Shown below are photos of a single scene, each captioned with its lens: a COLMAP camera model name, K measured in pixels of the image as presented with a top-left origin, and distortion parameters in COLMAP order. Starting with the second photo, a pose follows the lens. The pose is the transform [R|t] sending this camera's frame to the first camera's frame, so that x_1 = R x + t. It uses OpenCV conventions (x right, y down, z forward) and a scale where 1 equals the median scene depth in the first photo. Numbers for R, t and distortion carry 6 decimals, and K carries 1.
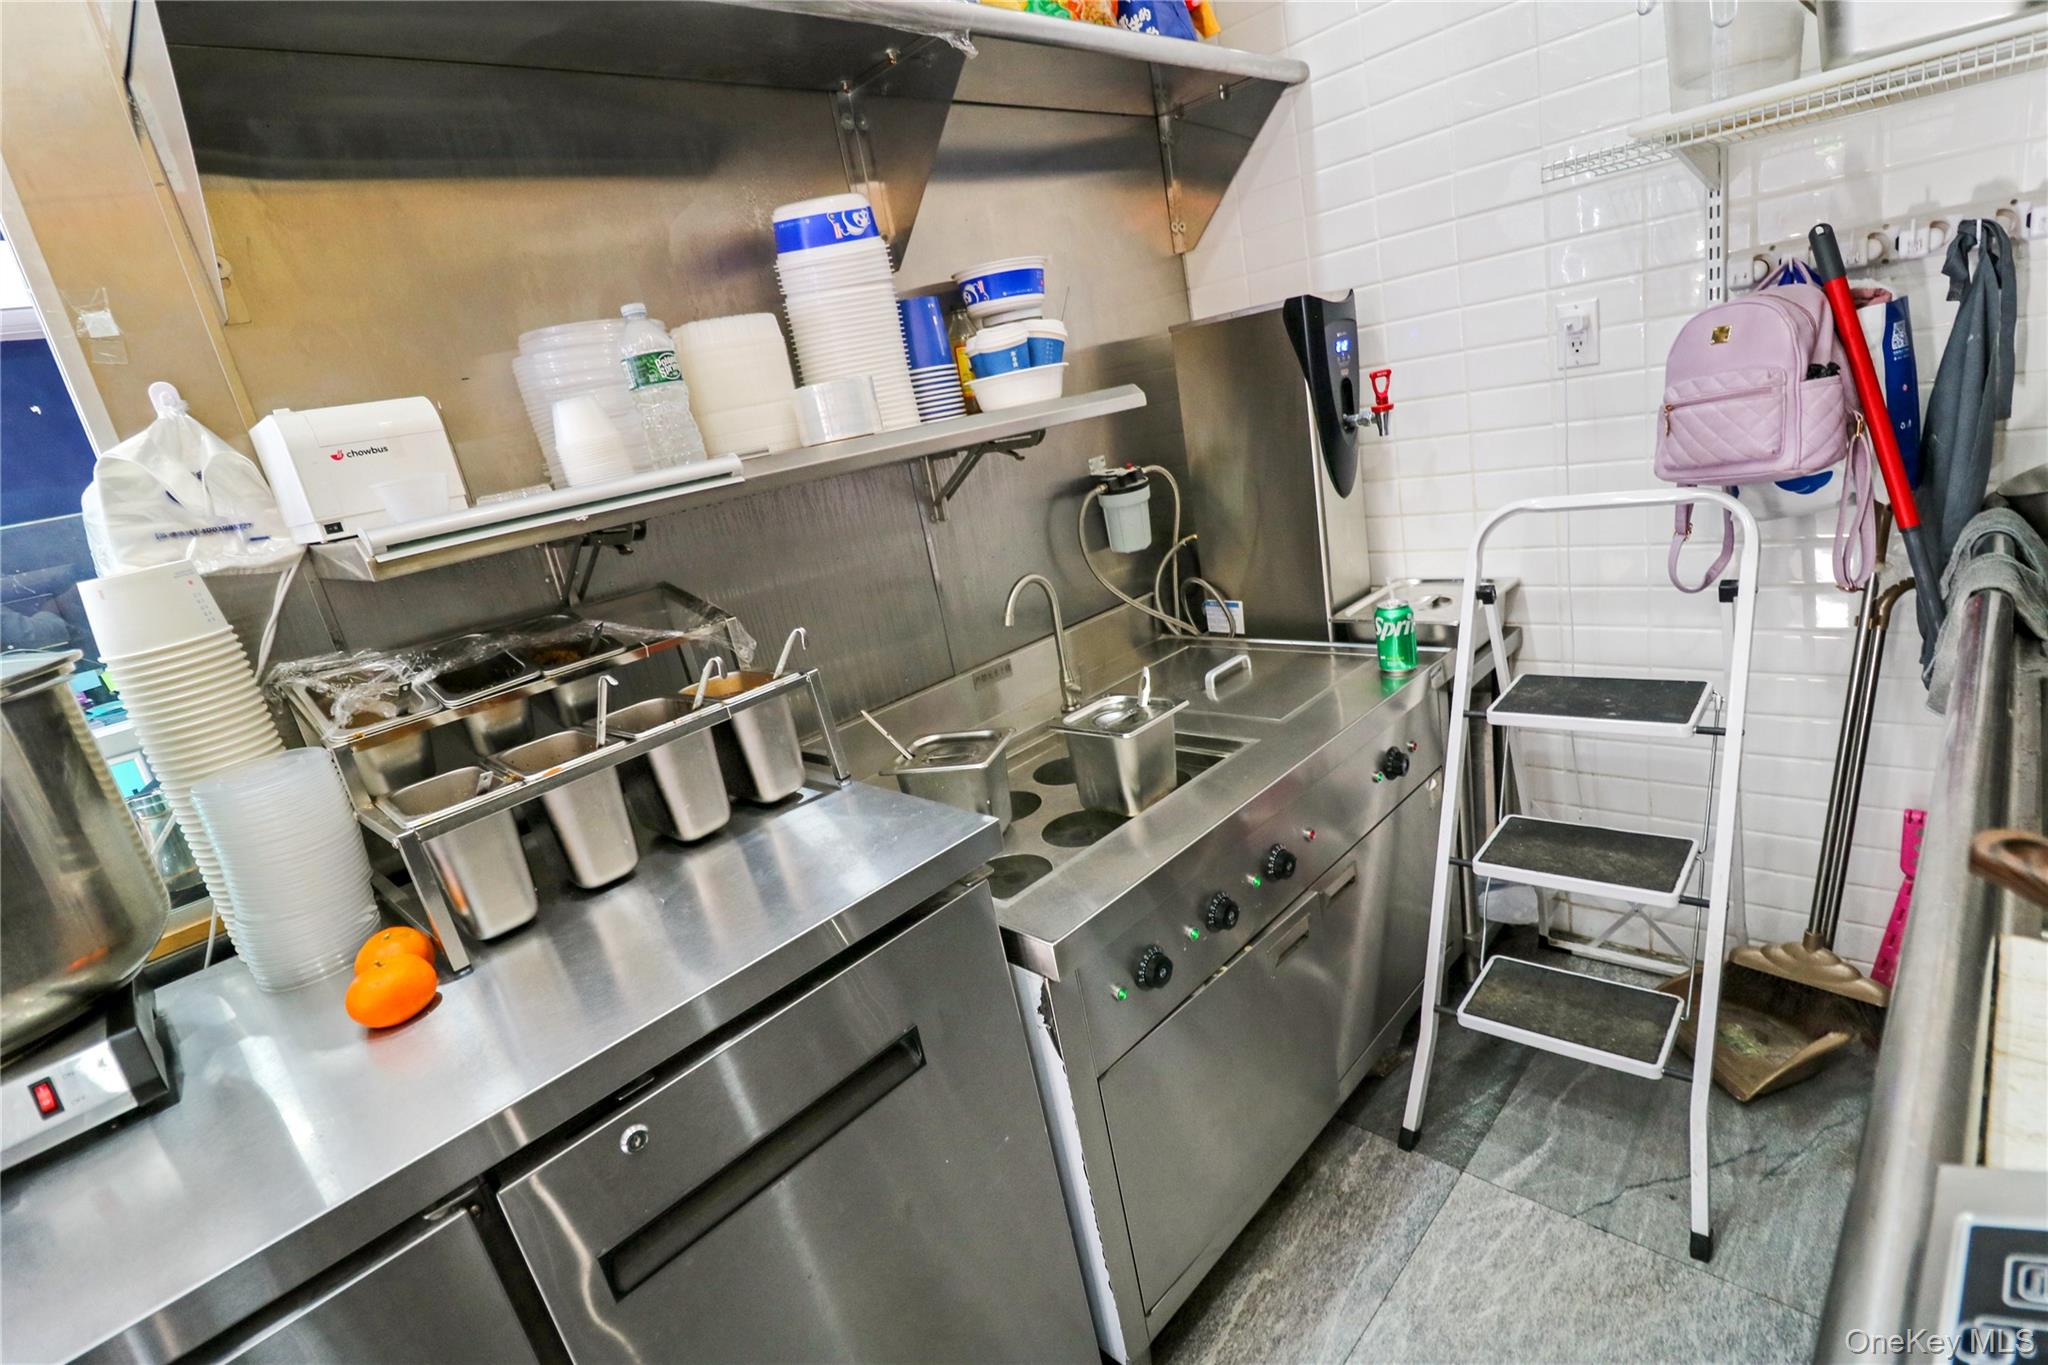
lens RADIAL K [[947.7, 0, 1029.0], [0, 947.7, 688.1], [0, 0, 1]] dist [0.002512, -0.012594]
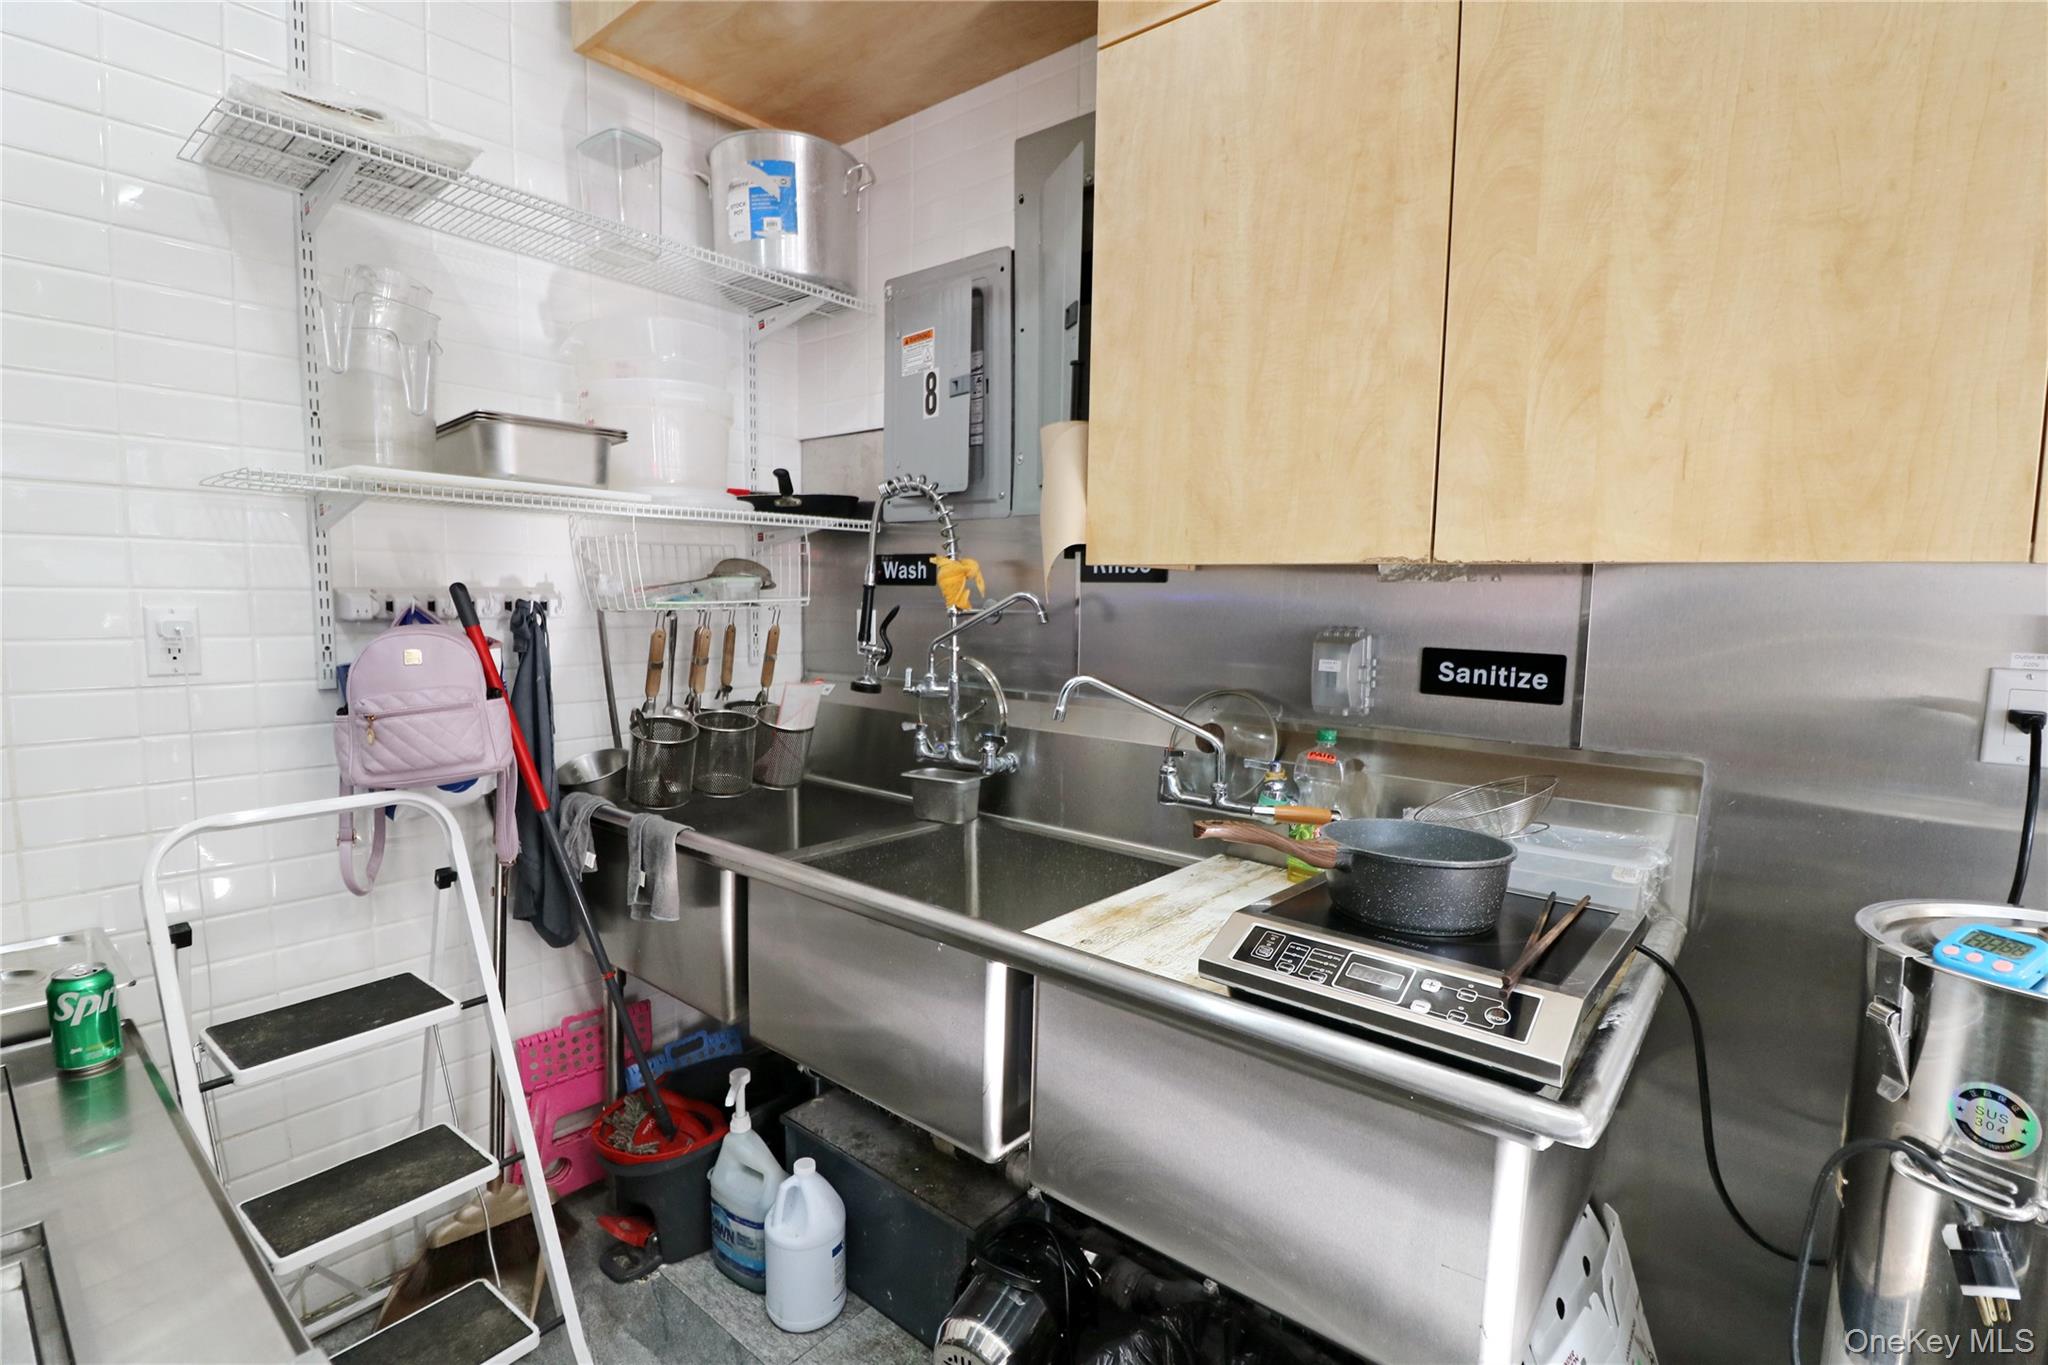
lens RADIAL K [[947.7, 0, 1029.0], [0, 947.7, 688.1], [0, 0, 1]] dist [0.002512, -0.012594]
pose [[-0.084522, 0.083144, 0.992947, -0.435031], [0.289197, 0.955665, -0.055405, -0.053577], [-0.953531, 0.282474, -0.104820, 0.383597]]
